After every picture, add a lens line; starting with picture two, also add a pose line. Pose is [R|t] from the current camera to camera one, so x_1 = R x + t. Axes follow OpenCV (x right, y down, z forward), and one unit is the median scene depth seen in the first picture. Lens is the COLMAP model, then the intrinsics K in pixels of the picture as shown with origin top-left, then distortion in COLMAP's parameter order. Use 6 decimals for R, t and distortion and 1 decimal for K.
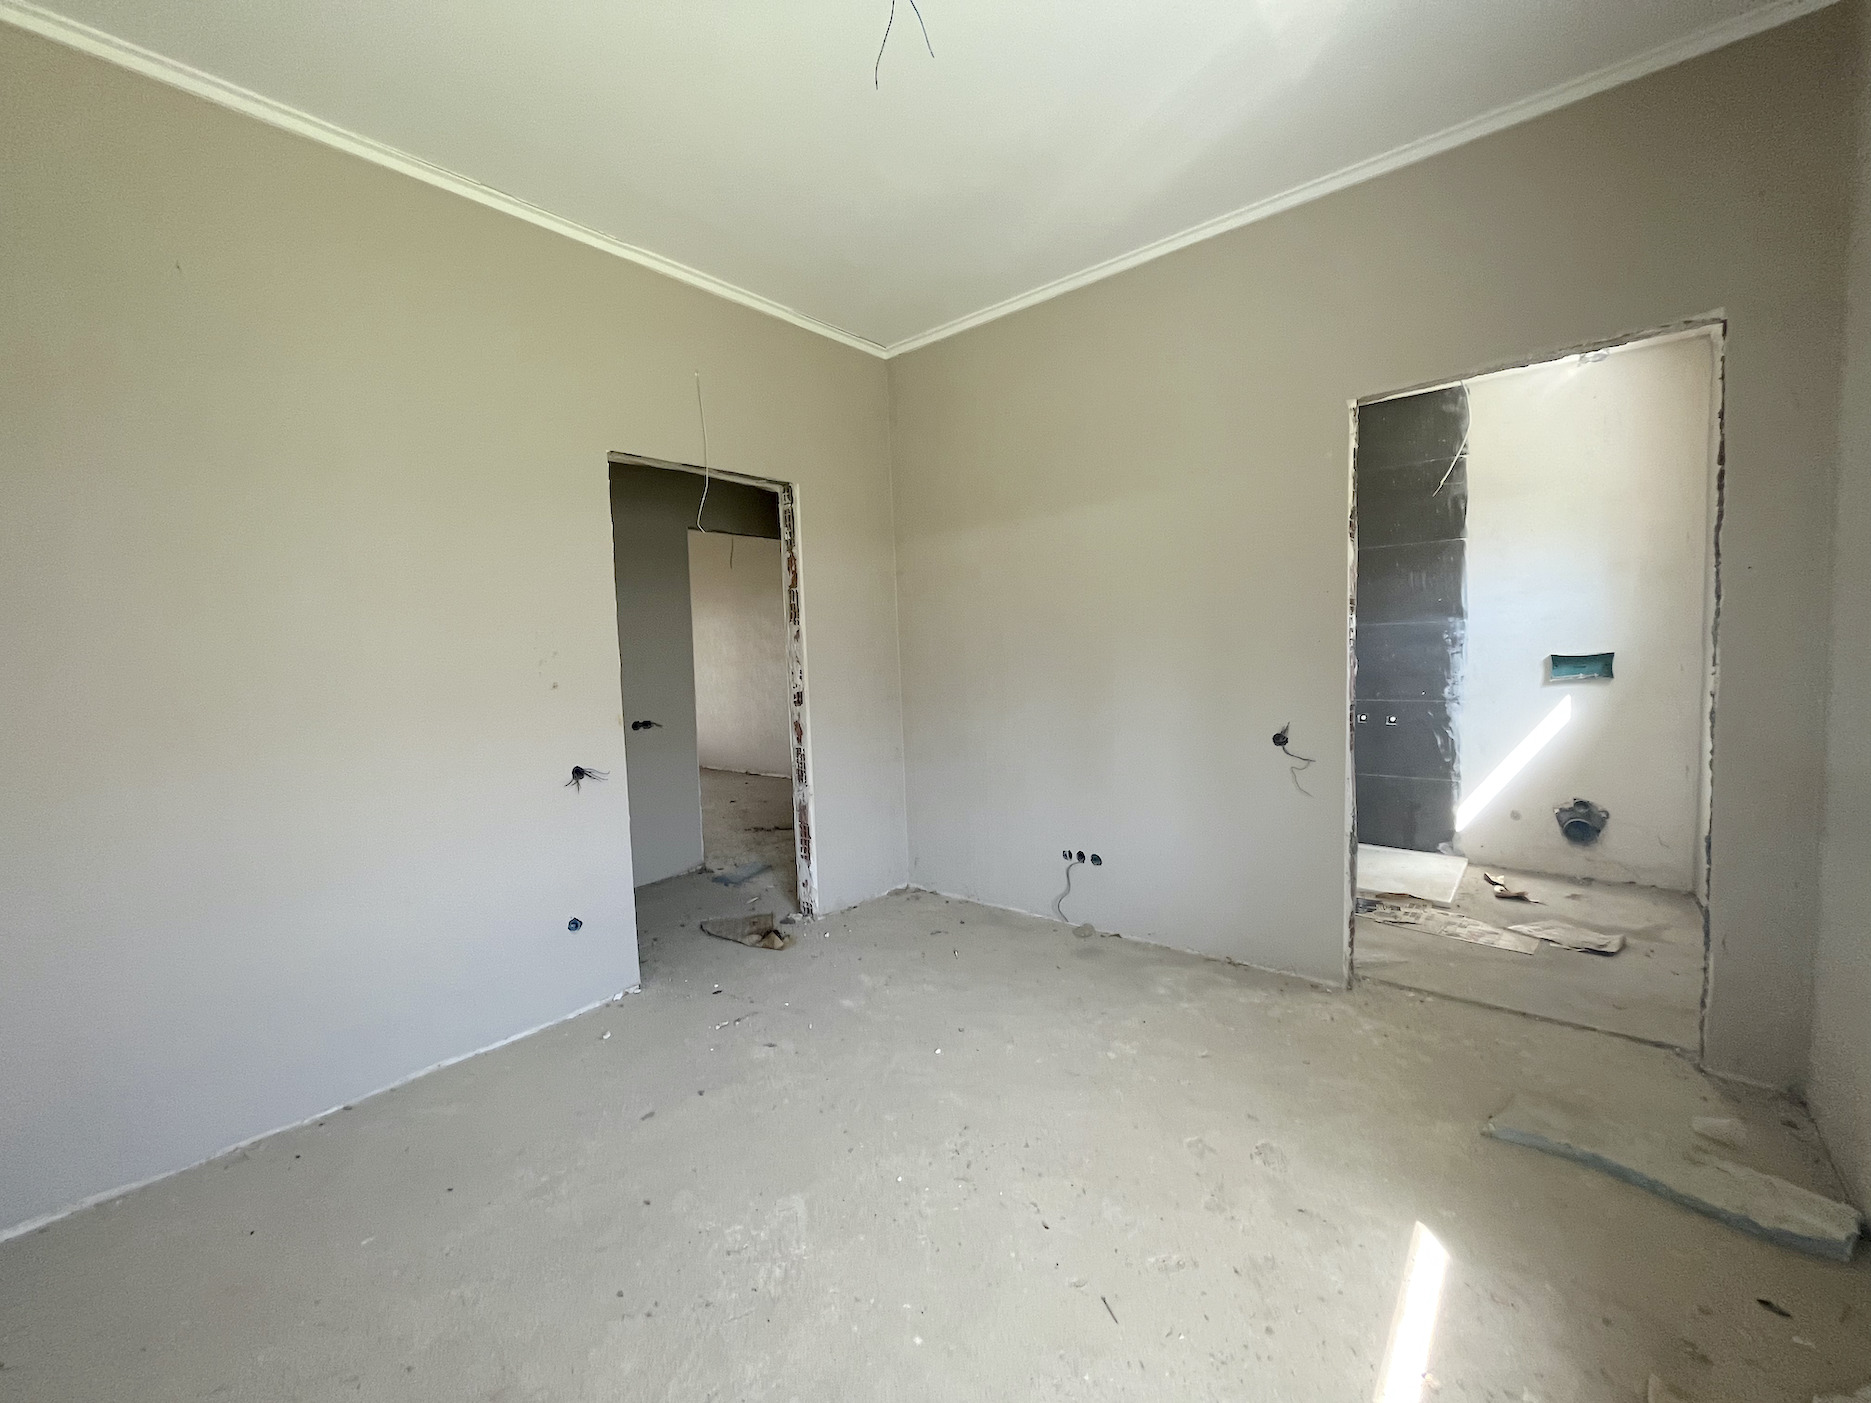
lens RADIAL K [[759.0, 0, 920.3], [0, 759.0, 699.1], [0, 0, 1]] dist [-0.001475, 0.000230]
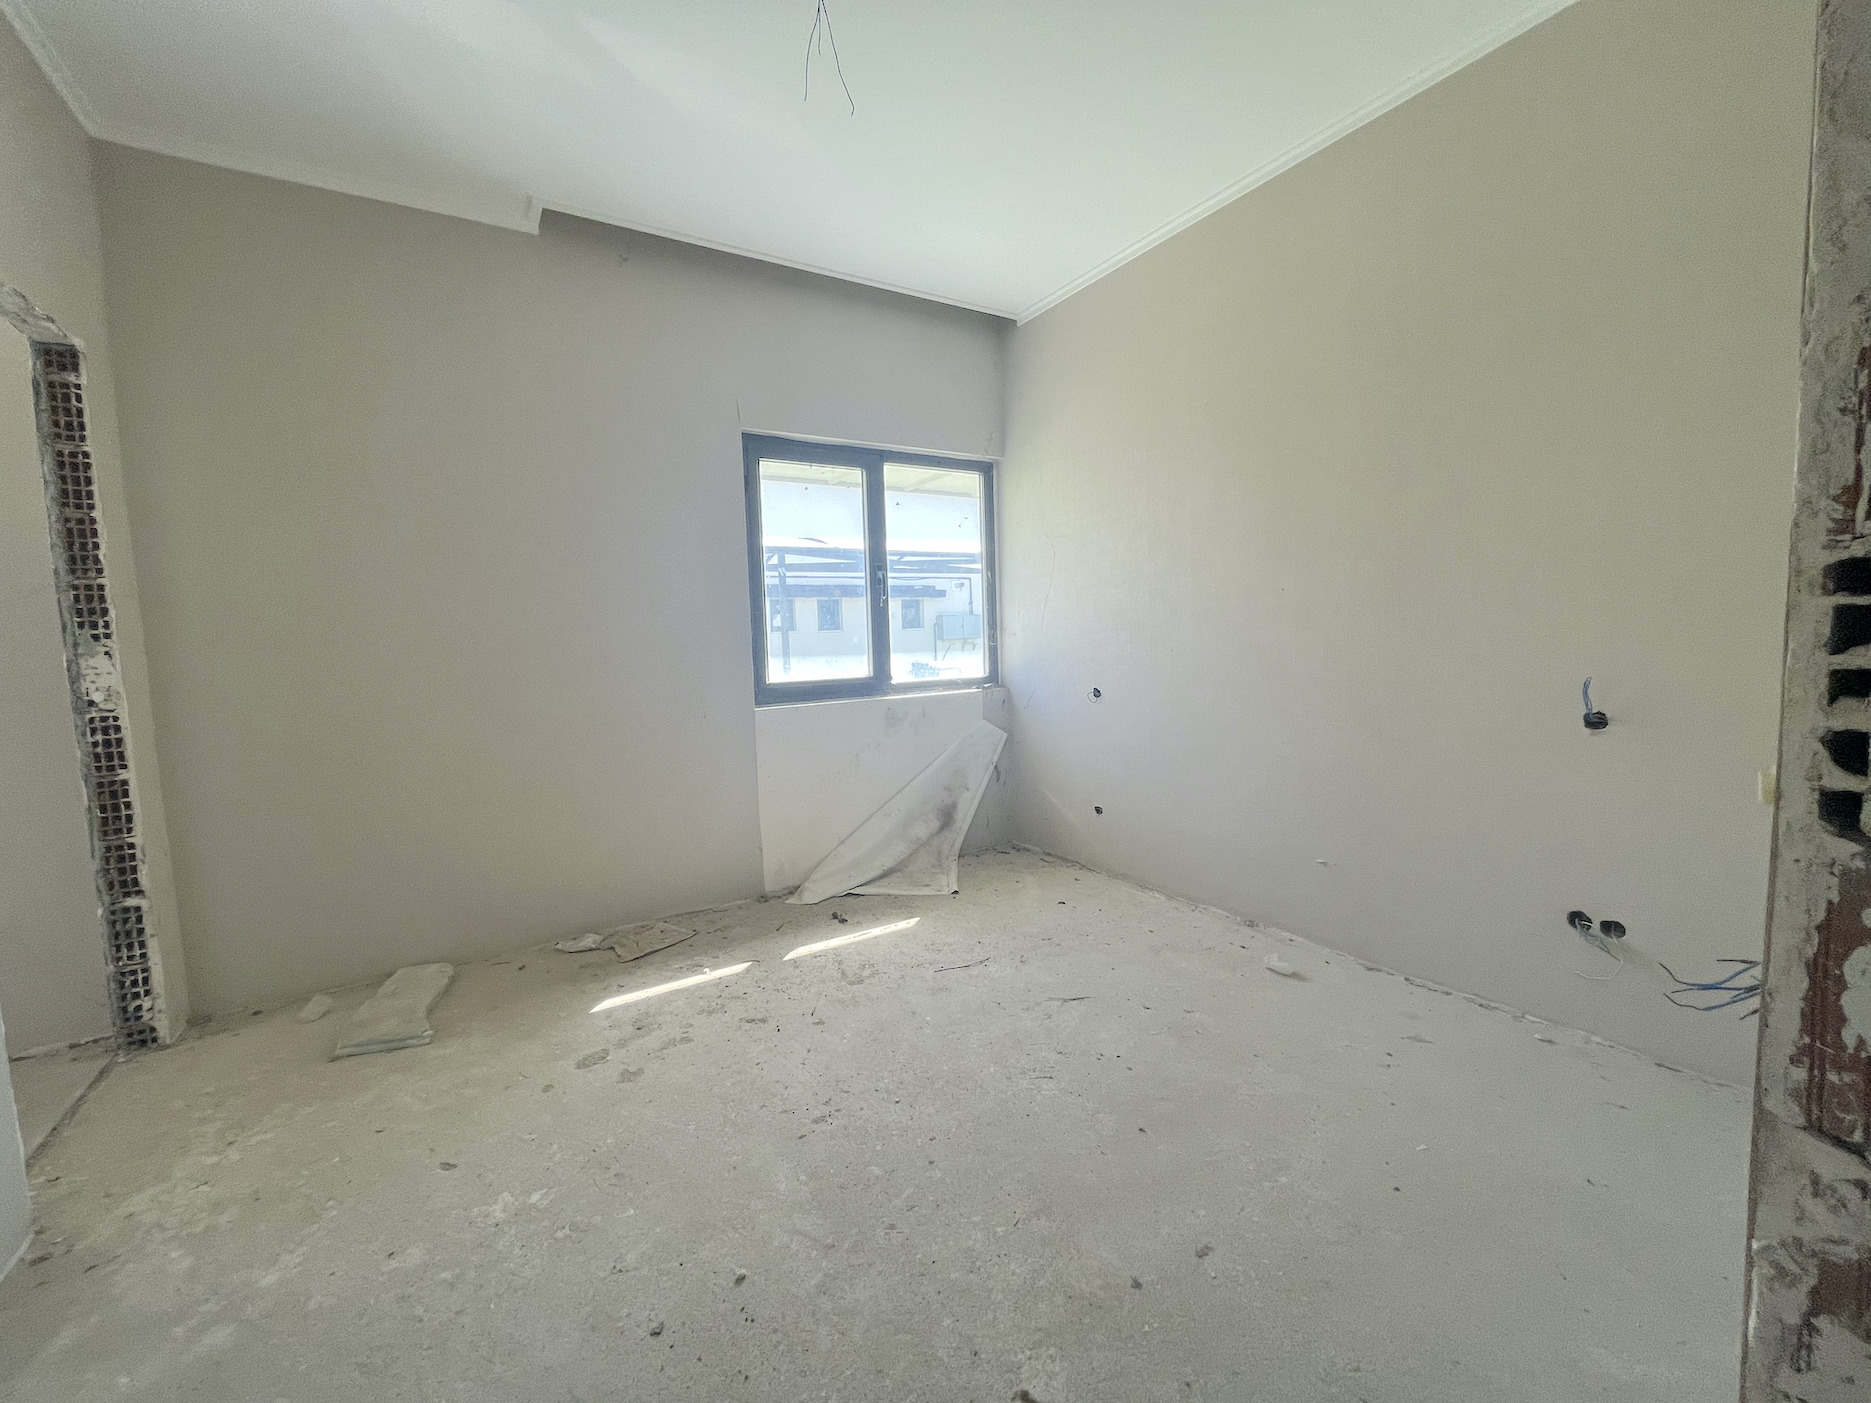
lens RADIAL K [[759.0, 0, 920.3], [0, 759.0, 699.1], [0, 0, 1]] dist [-0.001475, 0.000230]
pose [[-0.952041, 0.047701, 0.302229, -0.375030], [0.090040, 0.987712, 0.127742, -0.046089], [-0.292422, 0.148828, -0.944637, 1.771057]]
